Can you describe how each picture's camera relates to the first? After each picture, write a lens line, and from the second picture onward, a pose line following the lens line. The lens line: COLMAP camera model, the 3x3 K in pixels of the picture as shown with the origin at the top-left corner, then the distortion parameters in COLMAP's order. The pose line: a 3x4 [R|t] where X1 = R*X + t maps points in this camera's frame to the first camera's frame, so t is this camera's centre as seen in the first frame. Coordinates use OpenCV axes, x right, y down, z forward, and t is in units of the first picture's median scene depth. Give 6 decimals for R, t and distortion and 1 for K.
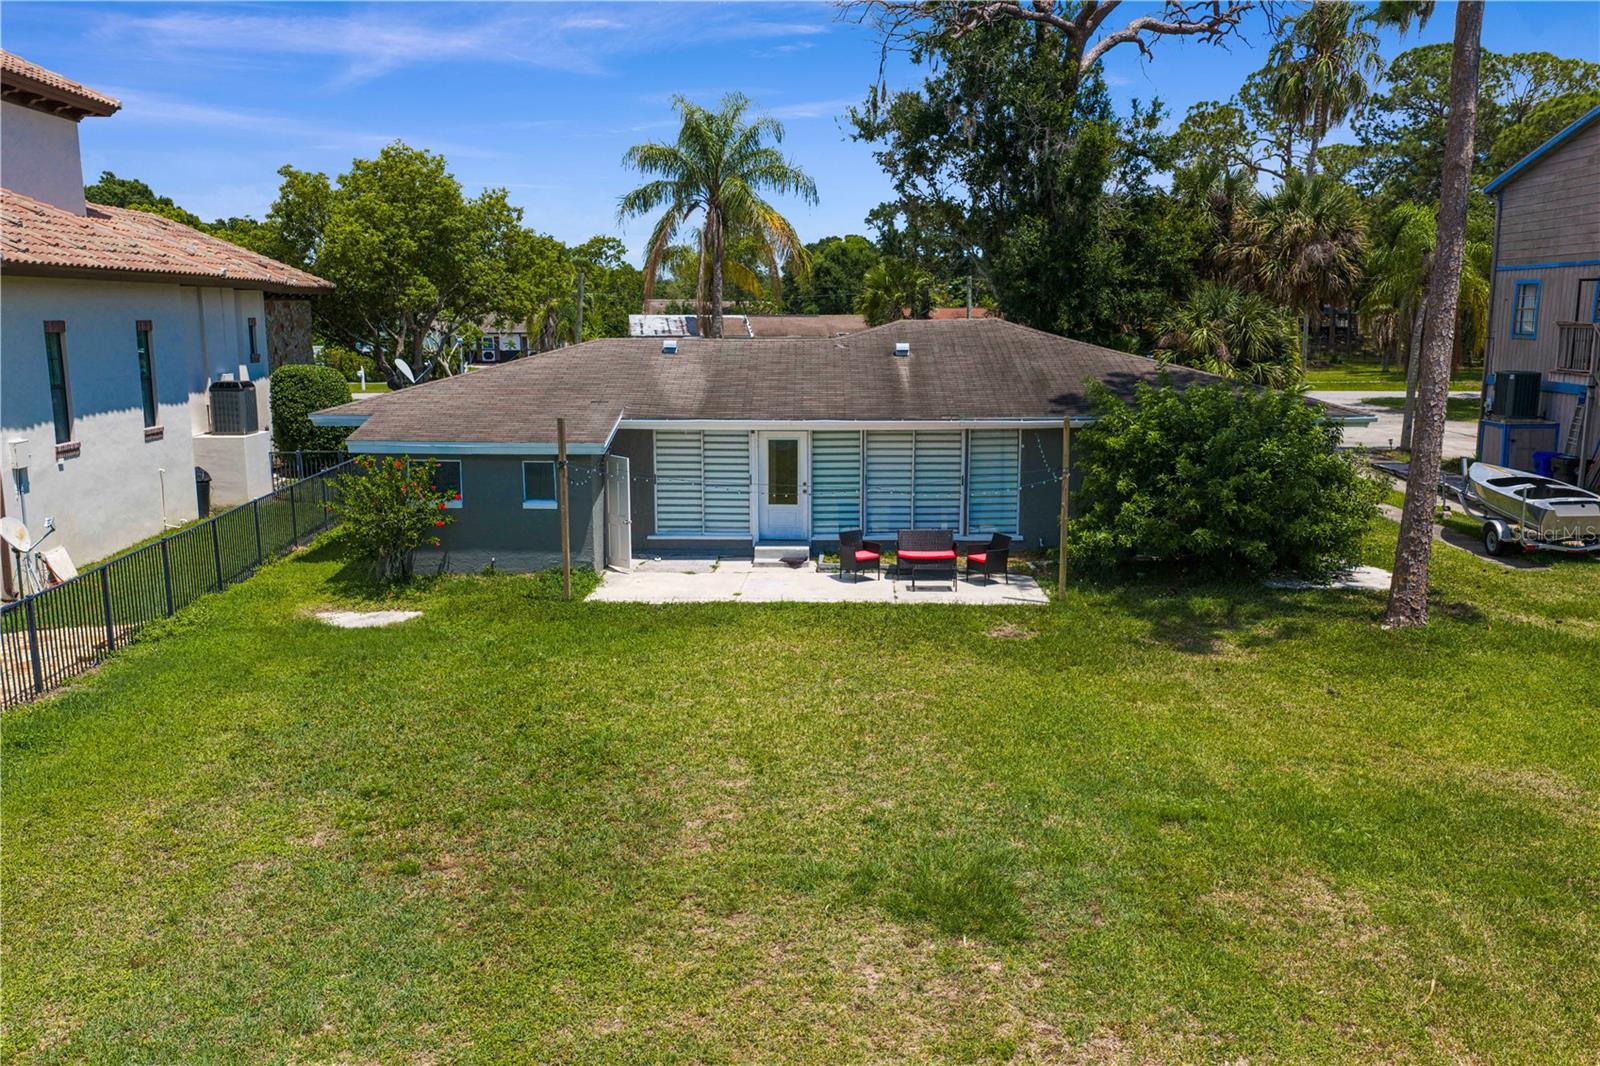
lens RADIAL K [[1308.0, 0, 801.3], [0, 1308.0, 541.6], [0, 0, 1]] dist [0.058918, -0.100550]
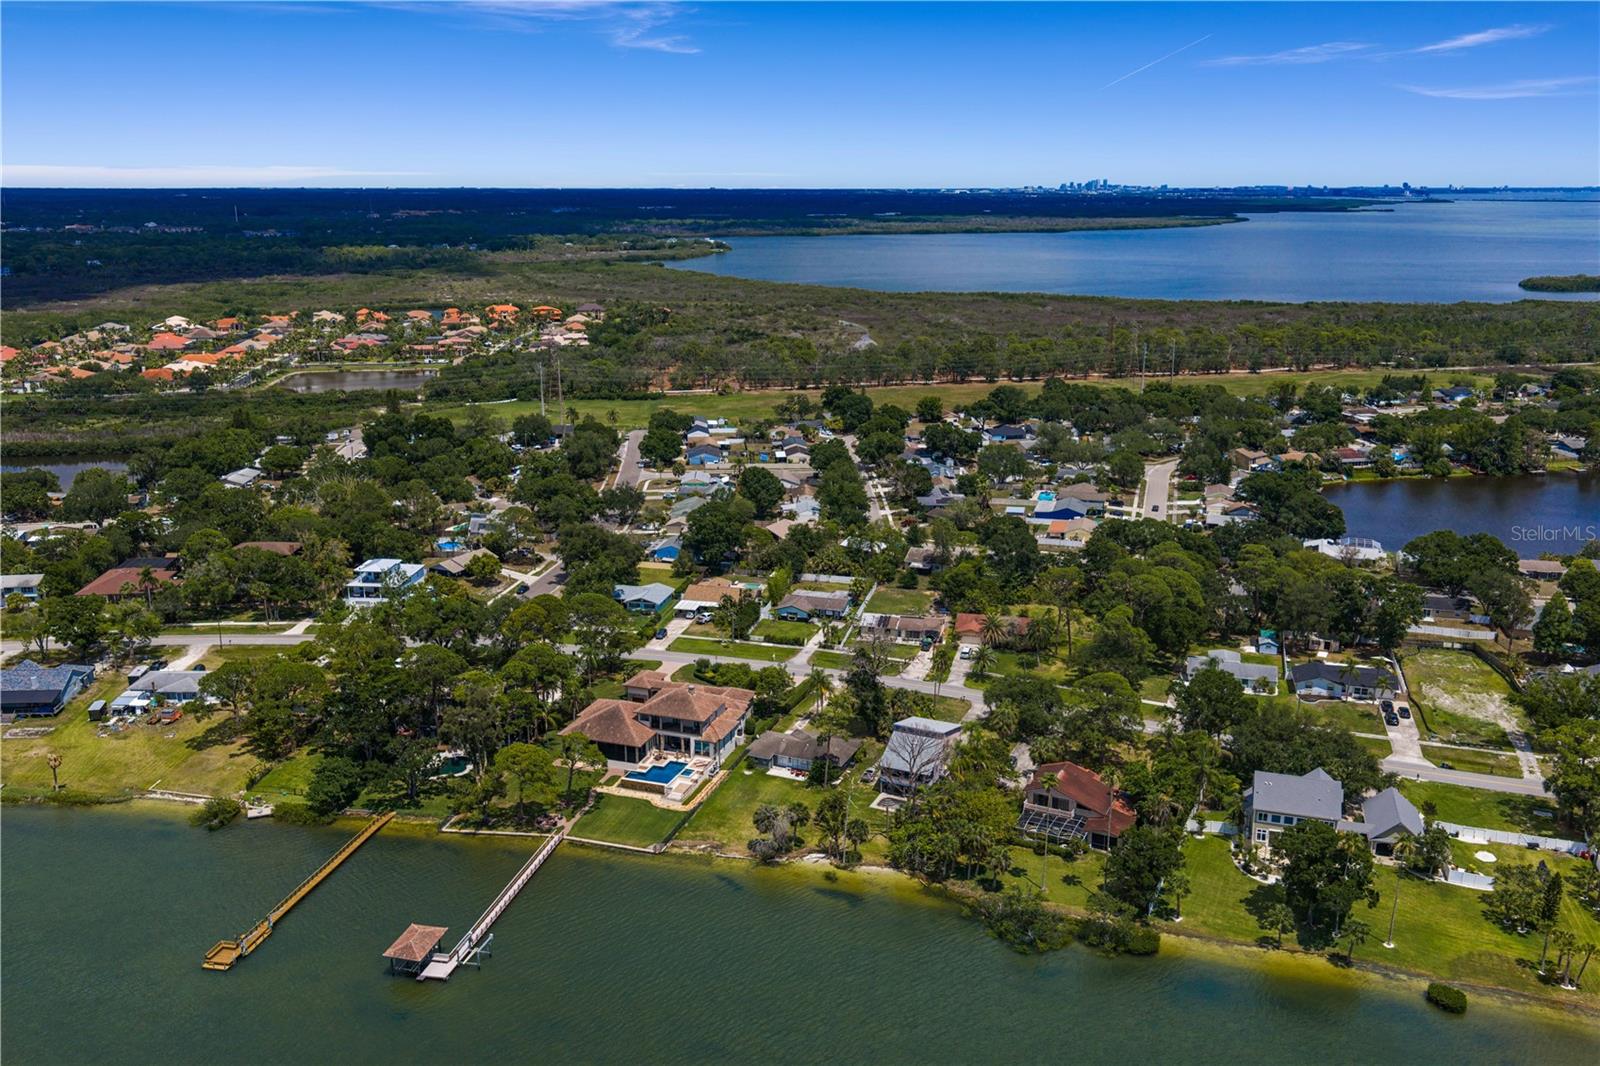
lens RADIAL K [[1328.5, 0, 800.9], [0, 1328.5, 535.8], [0, 0, 1]] dist [0.067315, -0.119388]
pose [[0.928738, 0.096269, -0.358020, 2.972097], [-0.064764, 0.992977, 0.099002, -2.324924], [0.365037, -0.068760, 0.928450, -6.941023]]
